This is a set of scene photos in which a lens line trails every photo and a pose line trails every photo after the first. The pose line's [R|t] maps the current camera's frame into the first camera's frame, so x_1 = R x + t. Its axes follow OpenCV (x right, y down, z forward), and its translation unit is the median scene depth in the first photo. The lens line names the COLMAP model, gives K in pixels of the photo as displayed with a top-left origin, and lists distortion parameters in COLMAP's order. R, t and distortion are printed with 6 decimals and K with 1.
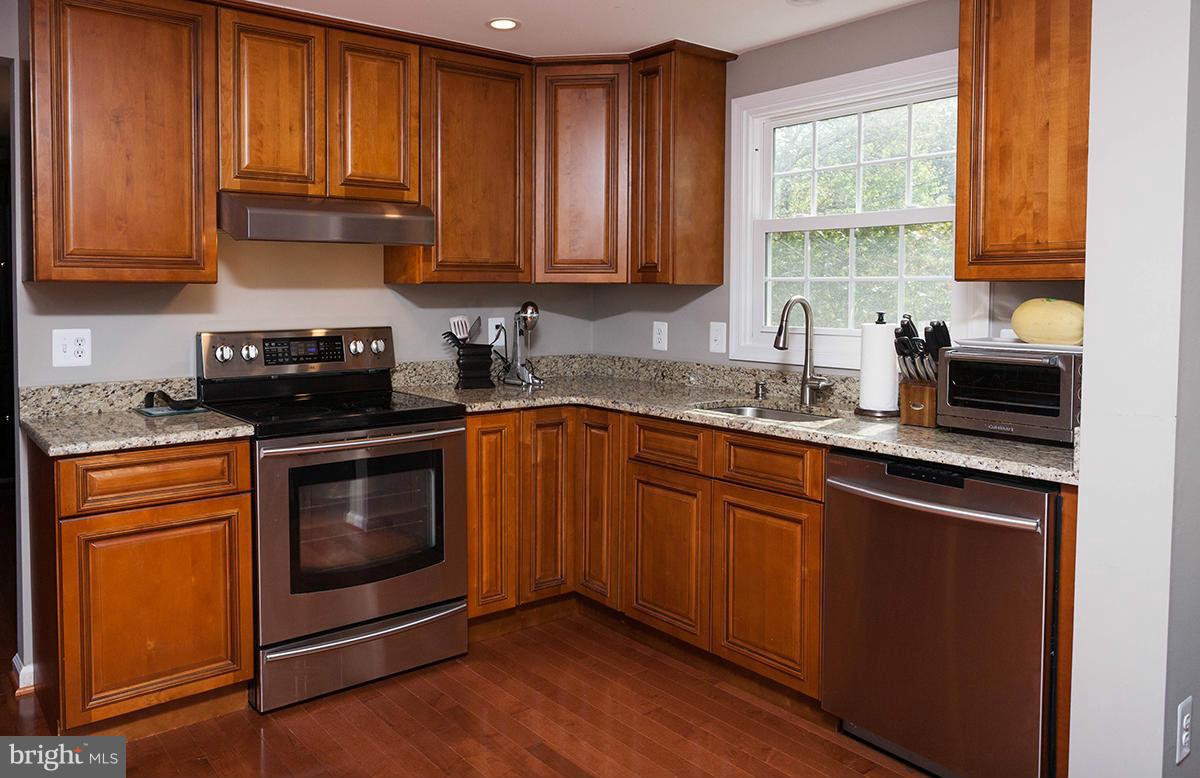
lens RADIAL K [[871.9, 0, 600.0], [0, 871.9, 336.8], [0, 0, 1]] dist [0.000821, -0.002512]
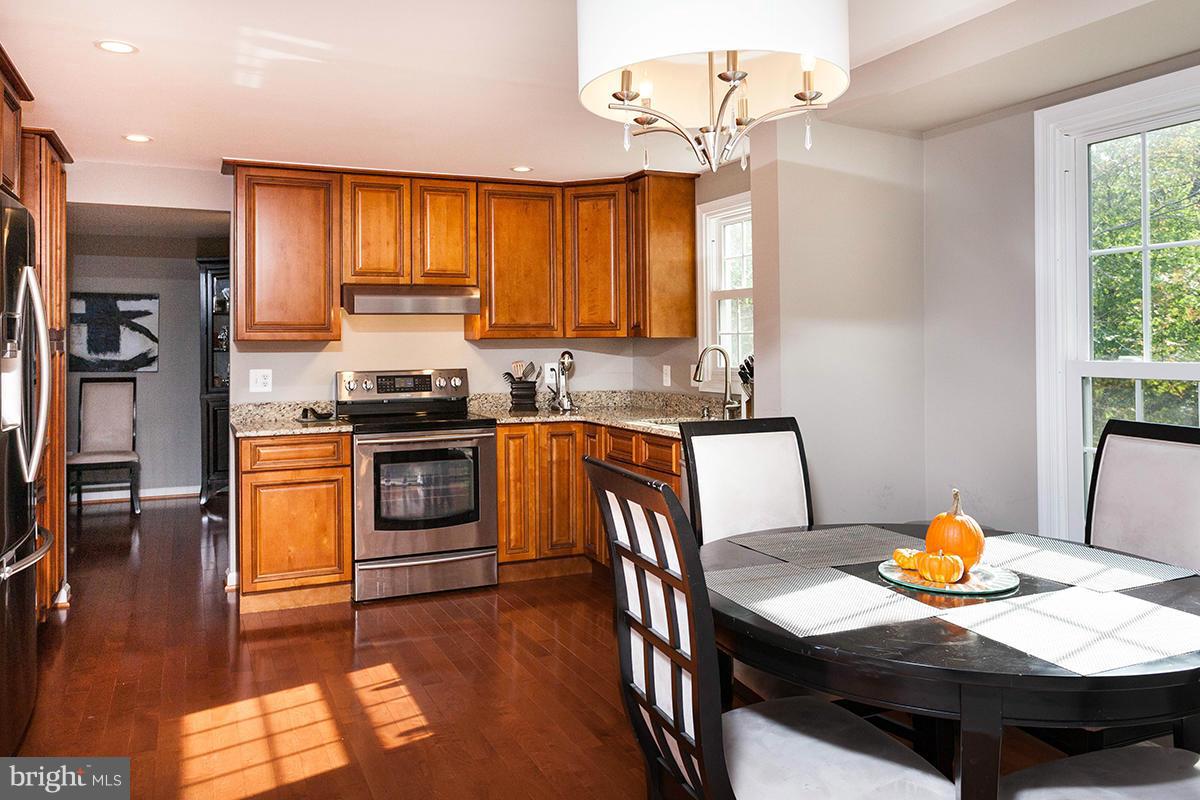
lens RADIAL K [[776.1, 0, 595.5], [0, 776.1, 352.7], [0, 0, 1]] dist [-0.001802, 0.000348]
pose [[0.981557, -0.008510, -0.190982, 0.271390], [0.000543, 0.999129, -0.041729, 0.019372], [0.191171, 0.040856, 0.980706, -0.293892]]
